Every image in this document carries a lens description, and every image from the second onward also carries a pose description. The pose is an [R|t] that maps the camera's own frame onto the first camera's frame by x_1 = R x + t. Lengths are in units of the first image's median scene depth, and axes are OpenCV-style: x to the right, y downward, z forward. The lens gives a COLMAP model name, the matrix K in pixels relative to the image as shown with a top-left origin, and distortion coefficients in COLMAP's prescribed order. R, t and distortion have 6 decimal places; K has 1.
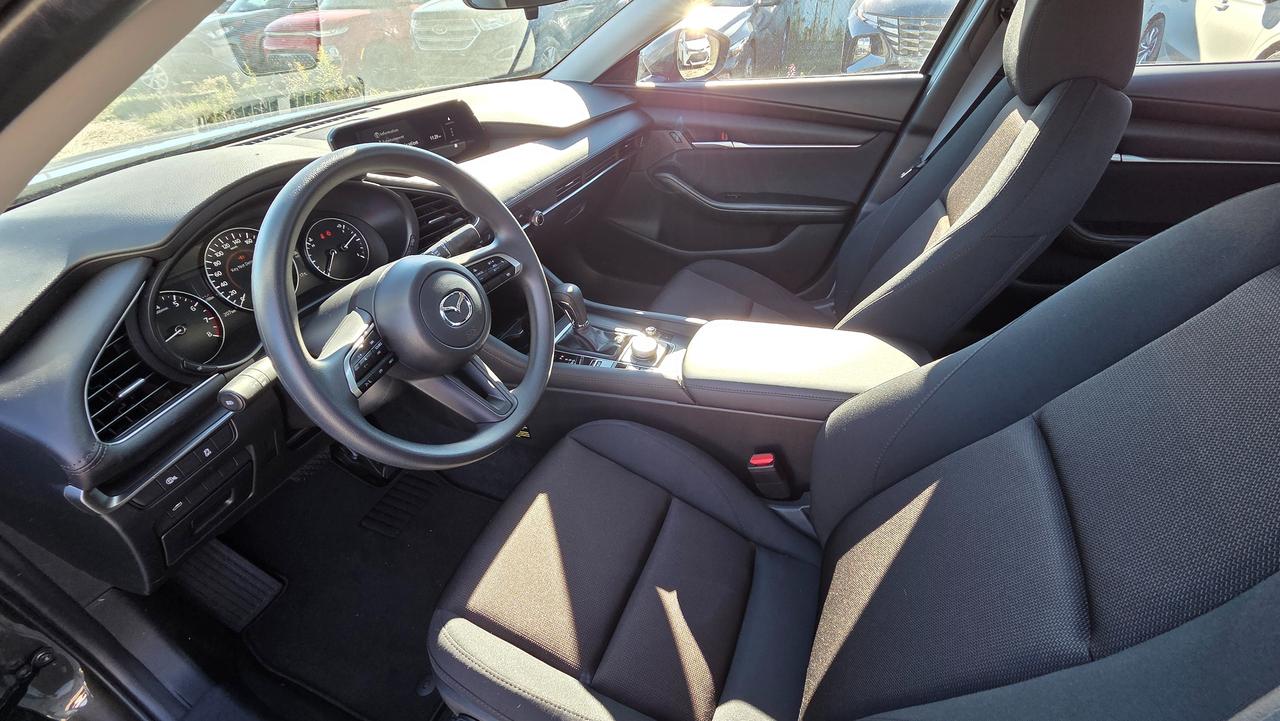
lens RADIAL K [[524.1, 0, 643.0], [0, 524.1, 358.5], [0, 0, 1]] dist [0.001376, -0.000146]
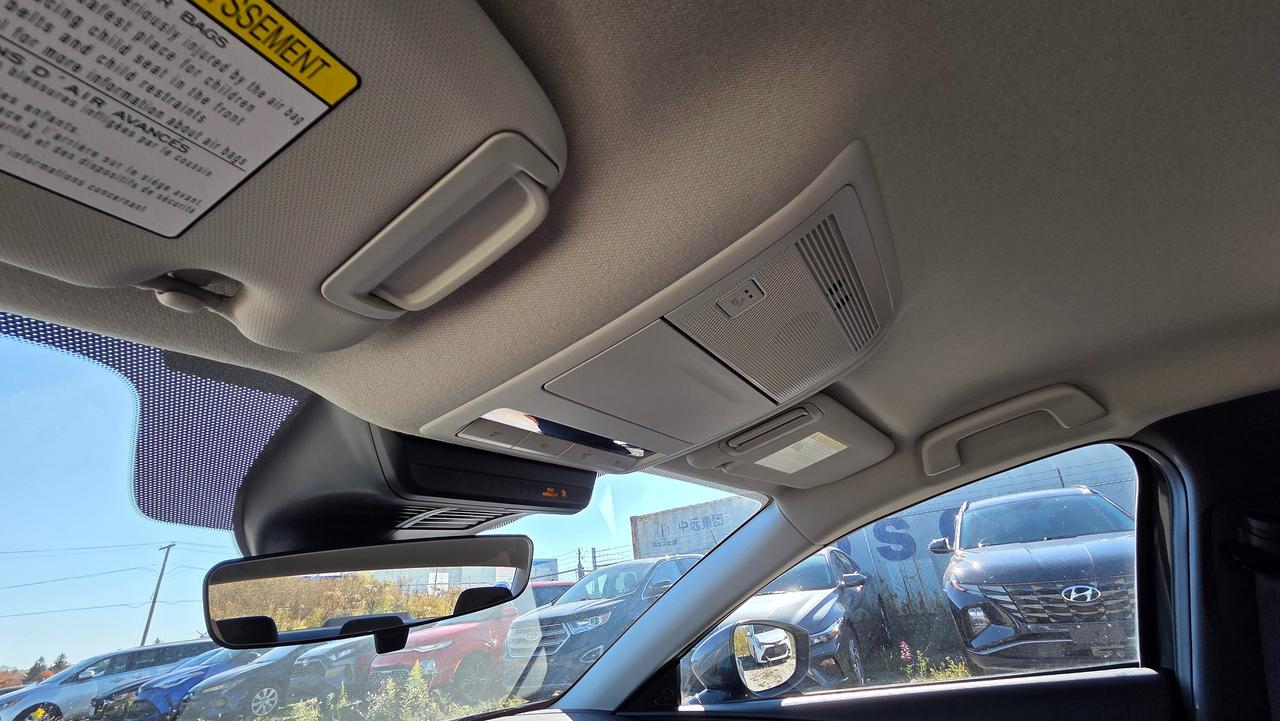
lens RADIAL K [[524.1, 0, 643.0], [0, 524.1, 358.5], [0, 0, 1]] dist [0.001376, -0.000146]
pose [[0.983764, -0.140406, -0.111776, 0.057125], [-0.022628, 0.520816, -0.853369, -0.129264], [0.178033, 0.842043, 0.509183, 0.193040]]
